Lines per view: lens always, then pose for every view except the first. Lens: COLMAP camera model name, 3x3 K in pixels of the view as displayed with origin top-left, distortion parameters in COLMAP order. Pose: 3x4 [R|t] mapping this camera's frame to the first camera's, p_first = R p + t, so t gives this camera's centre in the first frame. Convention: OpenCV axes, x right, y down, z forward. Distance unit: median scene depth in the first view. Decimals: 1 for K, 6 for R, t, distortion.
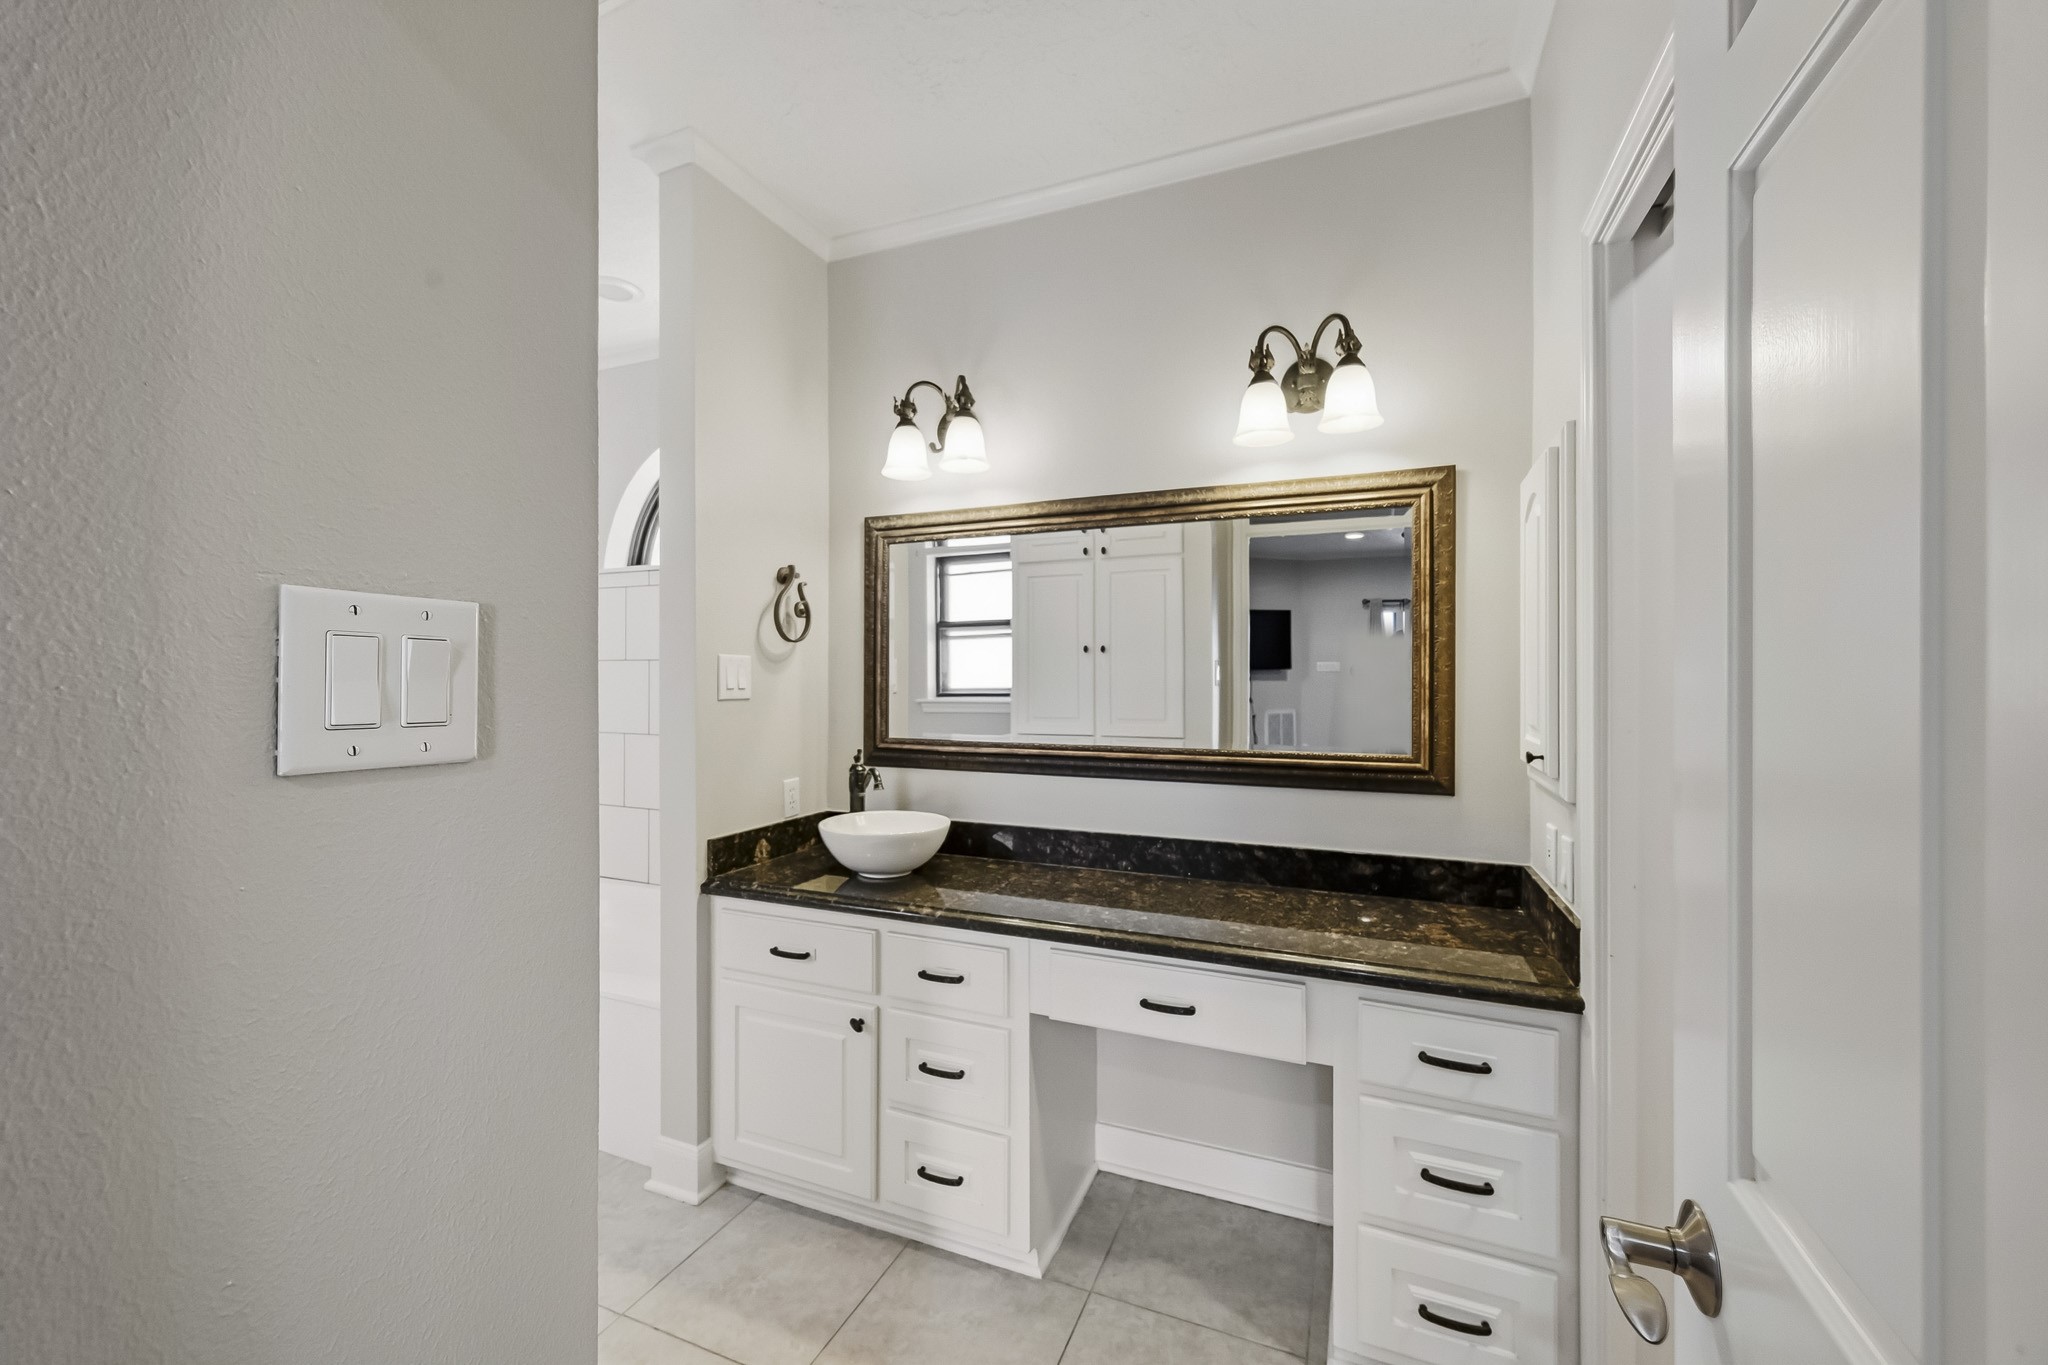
lens RADIAL K [[809.0, 0, 1029.2], [0, 809.0, 672.2], [0, 0, 1]] dist [0.001116, 0.000174]
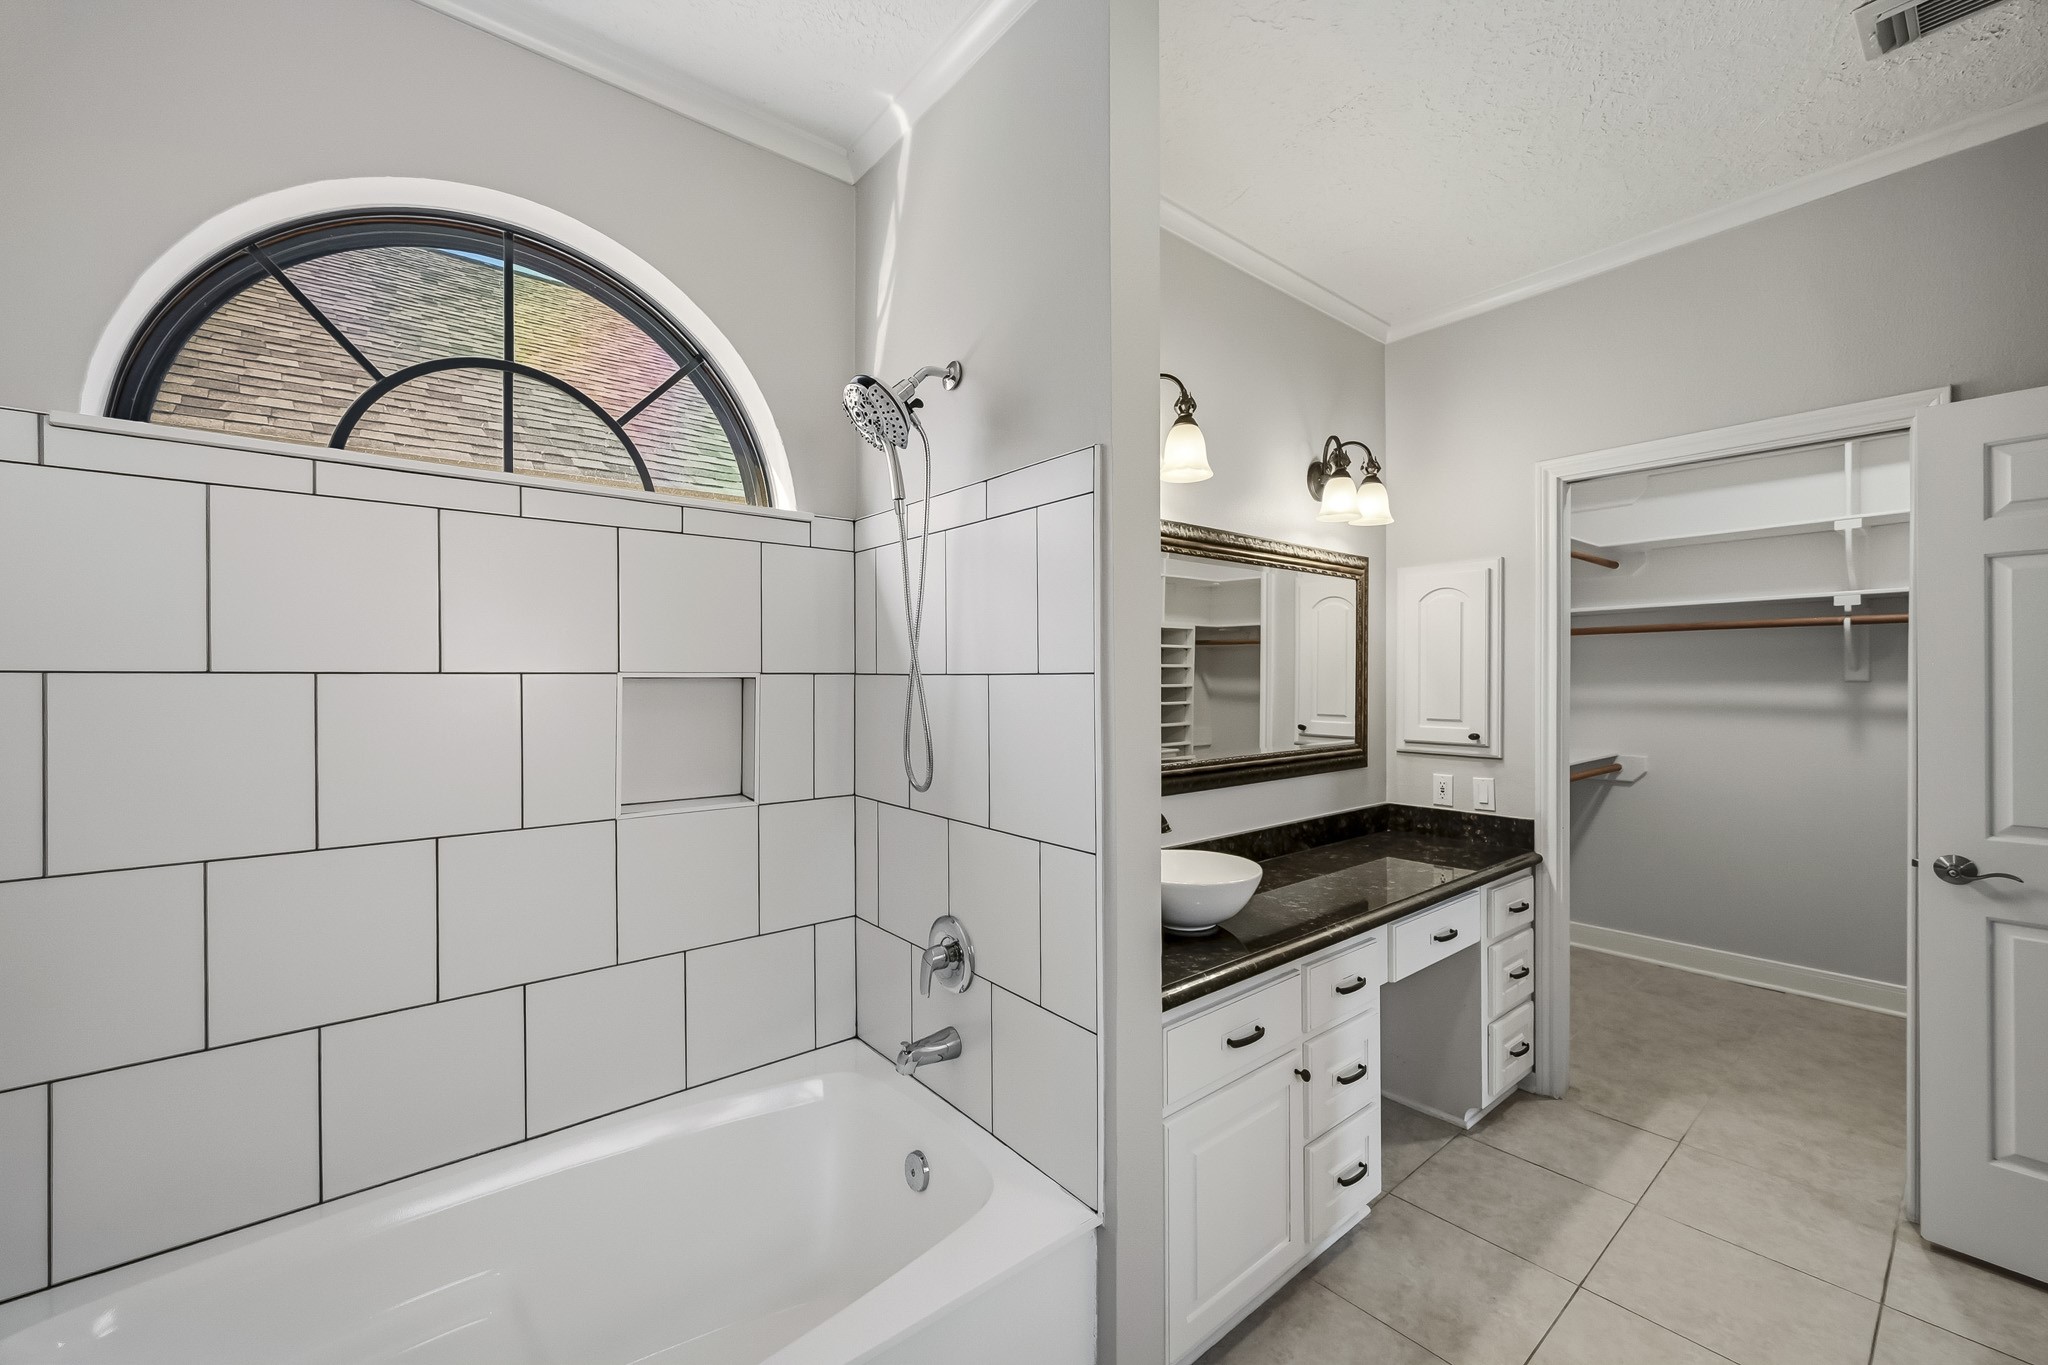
lens RADIAL K [[809.0, 0, 1026.9], [0, 809.0, 678.3], [0, 0, 1]] dist [0.001116, 0.000174]
pose [[0.468152, -0.004536, 0.883637, -1.034022], [0.007450, 0.999972, 0.001186, -0.022531], [-0.883617, 0.006027, 0.468172, 0.734011]]
